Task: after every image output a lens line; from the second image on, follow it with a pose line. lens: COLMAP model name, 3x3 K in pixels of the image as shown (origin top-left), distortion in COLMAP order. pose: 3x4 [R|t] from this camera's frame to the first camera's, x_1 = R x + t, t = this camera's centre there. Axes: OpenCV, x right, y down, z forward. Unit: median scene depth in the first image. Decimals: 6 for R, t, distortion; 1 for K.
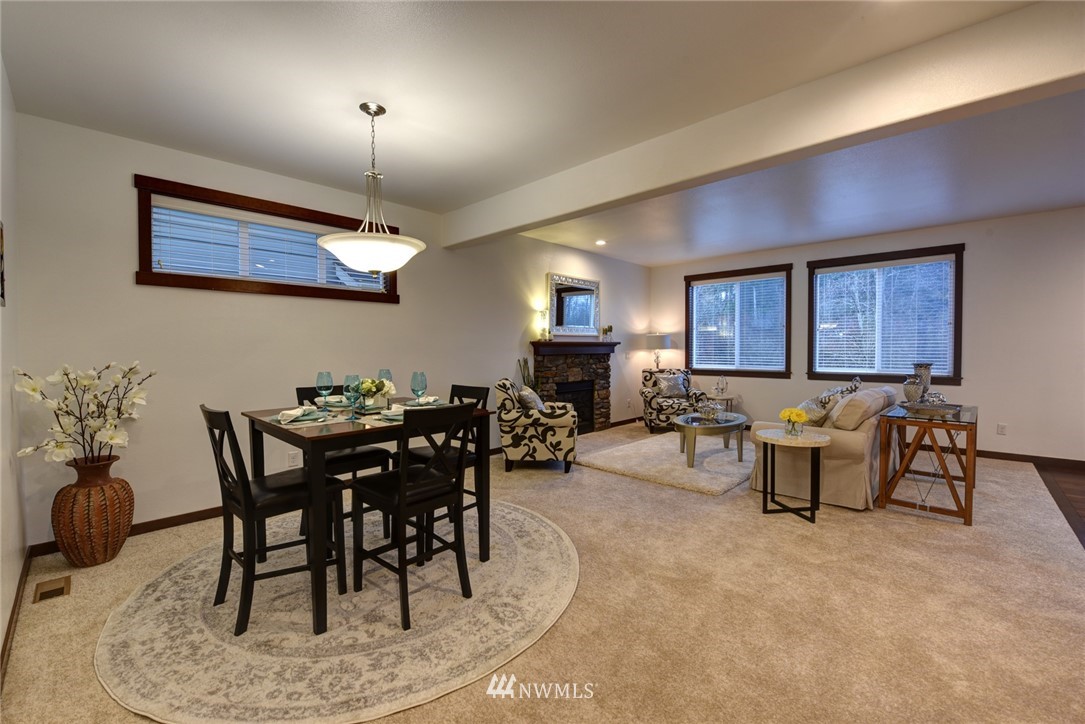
lens RADIAL K [[447.6, 0, 540.8], [0, 447.6, 360.5], [0, 0, 1]] dist [-0.017422, -0.000533]
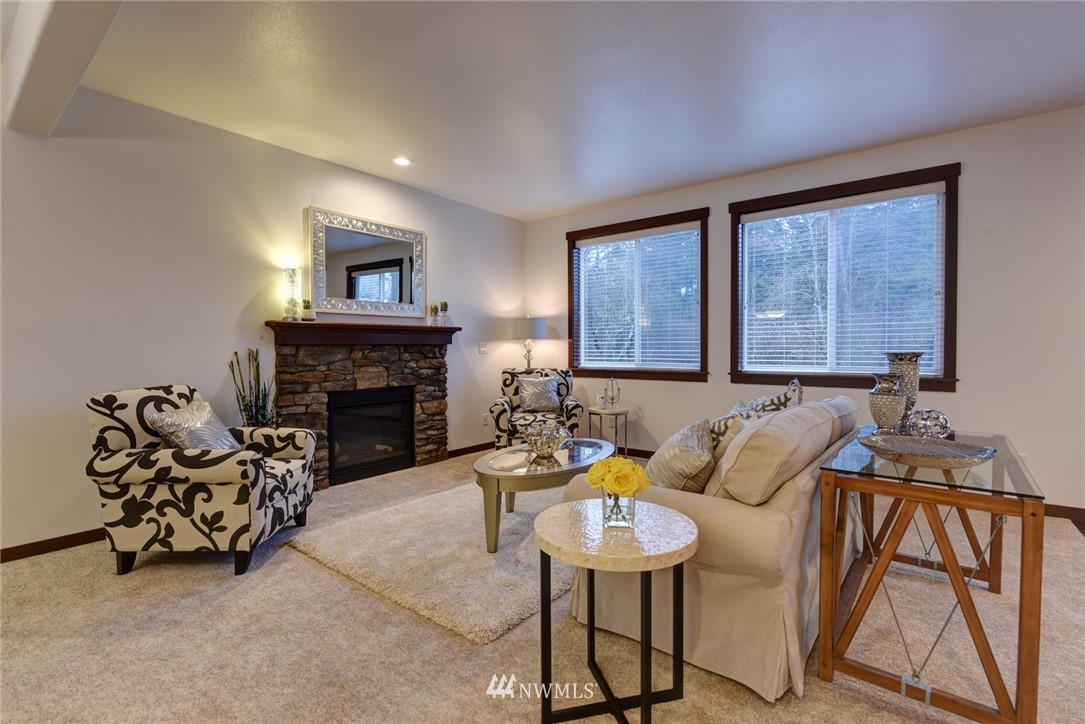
lens RADIAL K [[494.0, 0, 539.7], [0, 494.0, 360.1], [0, 0, 1]] dist [-0.014212, -0.000064]
pose [[0.995116, -0.002979, 0.098667, 0.277668], [0.003299, 0.999990, -0.003079, 0.011384], [-0.098657, 0.003390, 0.995116, 0.341195]]
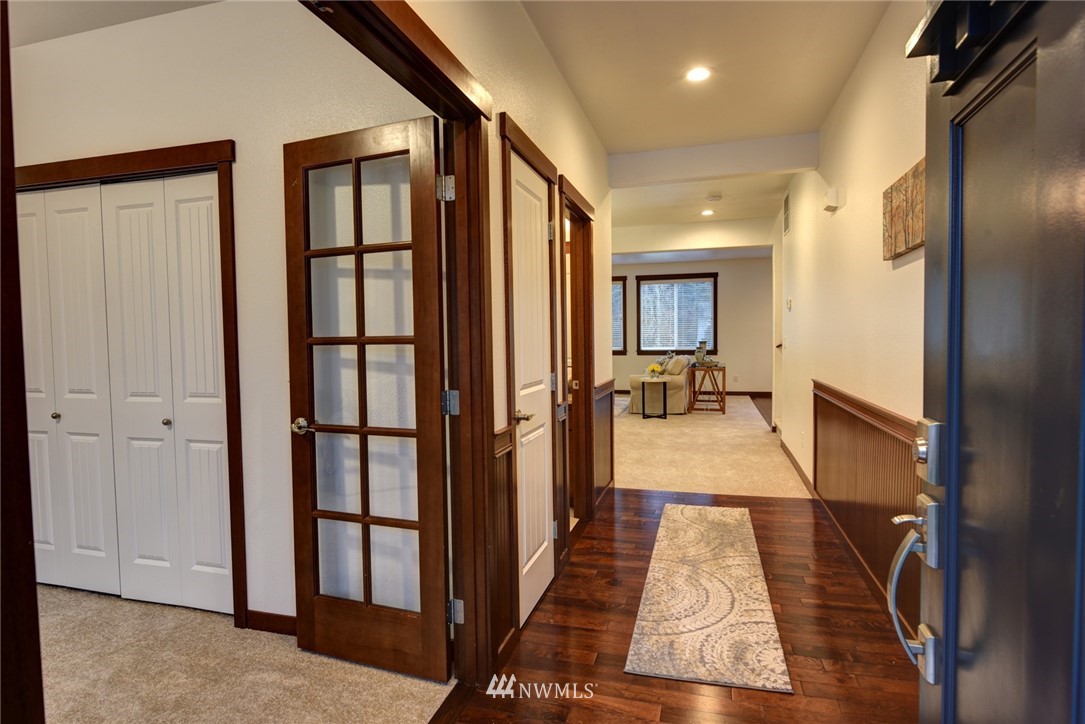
lens RADIAL K [[567.1, 0, 546.4], [0, 567.1, 359.5], [0, 0, 1]] dist [-0.001348, -0.000105]
pose [[0.885091, -0.025933, 0.464695, -0.616547], [0.020403, 0.999649, 0.016927, 0.021083], [-0.464971, -0.005501, 0.885309, -0.601655]]
